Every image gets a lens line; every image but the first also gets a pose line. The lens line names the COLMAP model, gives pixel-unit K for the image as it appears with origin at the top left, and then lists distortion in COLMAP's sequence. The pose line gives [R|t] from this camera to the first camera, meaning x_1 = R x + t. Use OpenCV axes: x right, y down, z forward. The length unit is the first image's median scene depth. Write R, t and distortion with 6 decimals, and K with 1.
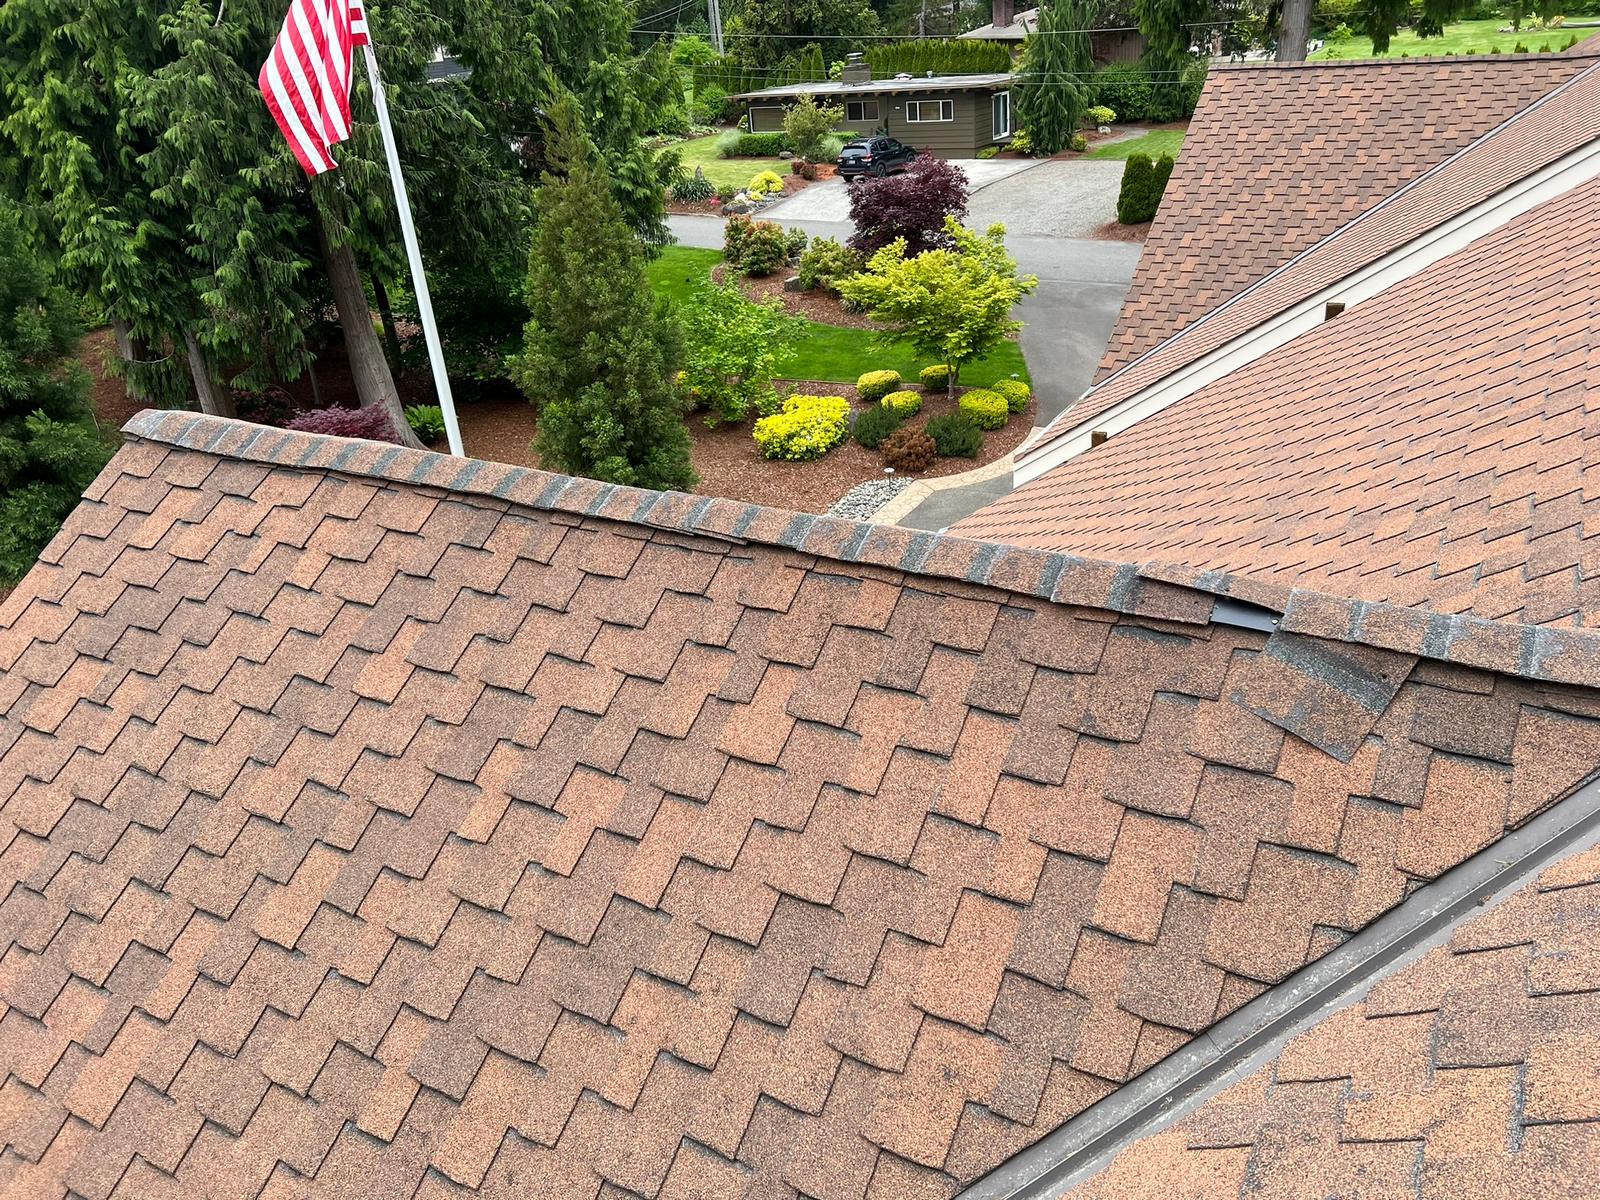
lens RADIAL K [[1205.3, 0, 816.6], [0, 1205.3, 588.9], [0, 0, 1]] dist [0.035647, -0.052874]
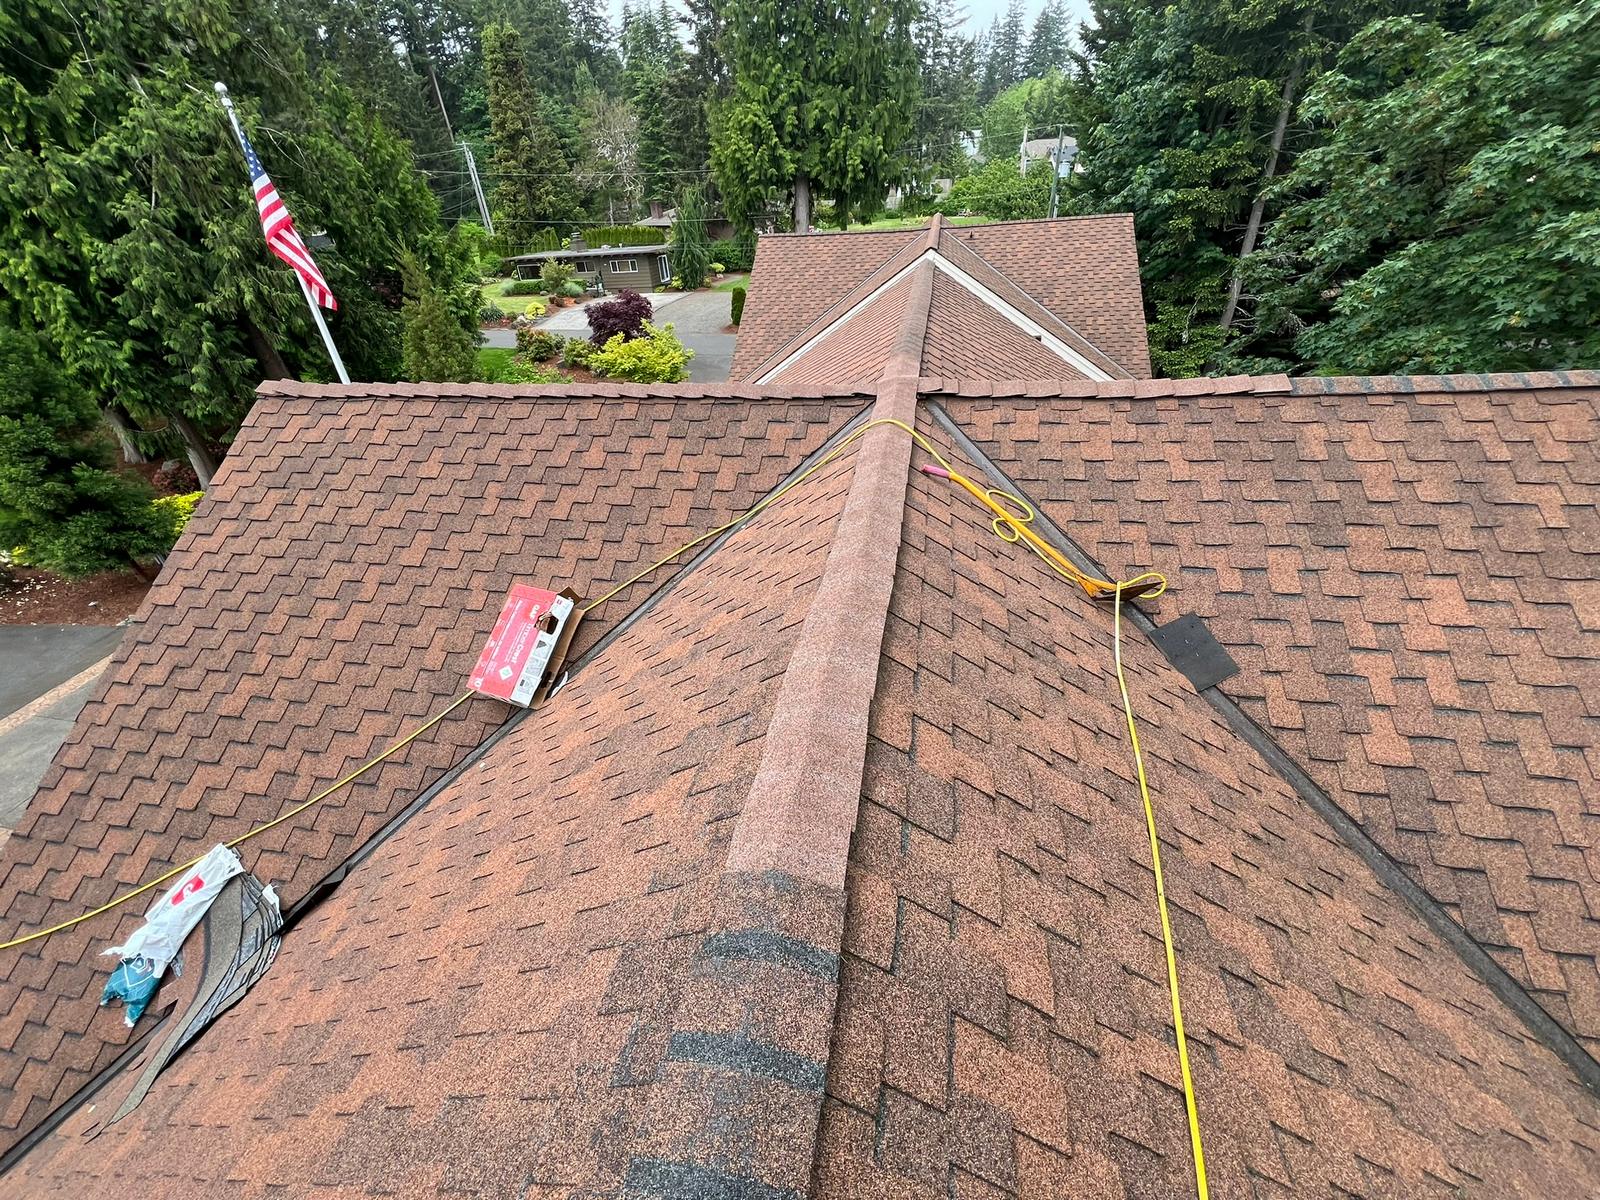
lens RADIAL K [[641.2, 0, 801.1], [0, 641.2, 598.3], [0, 0, 1]] dist [-0.007757, 0.000901]
pose [[0.946610, -0.156679, 0.281748, -0.009383], [0.127993, 0.984778, 0.117603, 0.048645], [-0.295885, -0.075262, 0.952254, -0.084401]]
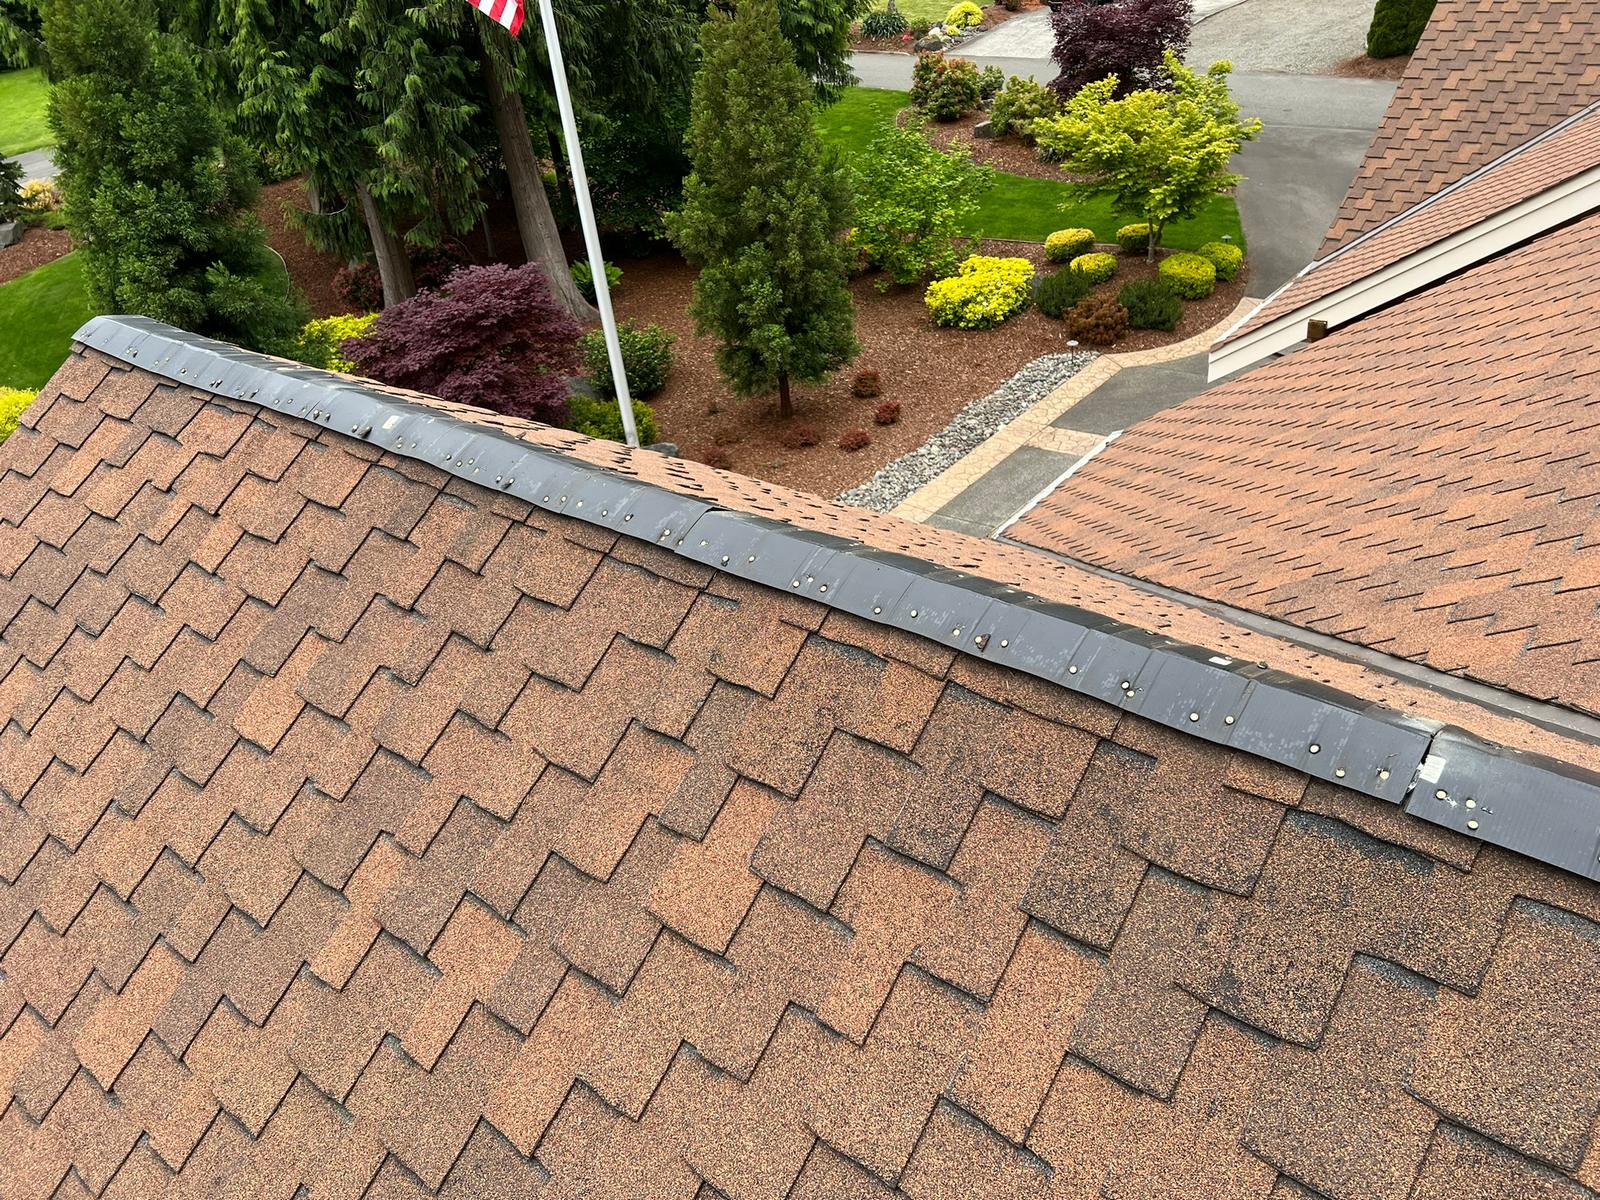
lens RADIAL K [[1205.3, 0, 796.5], [0, 1205.3, 590.6], [0, 0, 1]] dist [0.035647, -0.052874]
pose [[0.985252, 0.060182, -0.160178, 0.014311], [-0.040759, 0.991706, 0.121896, -0.019034], [0.166186, -0.113570, 0.979533, 0.058272]]
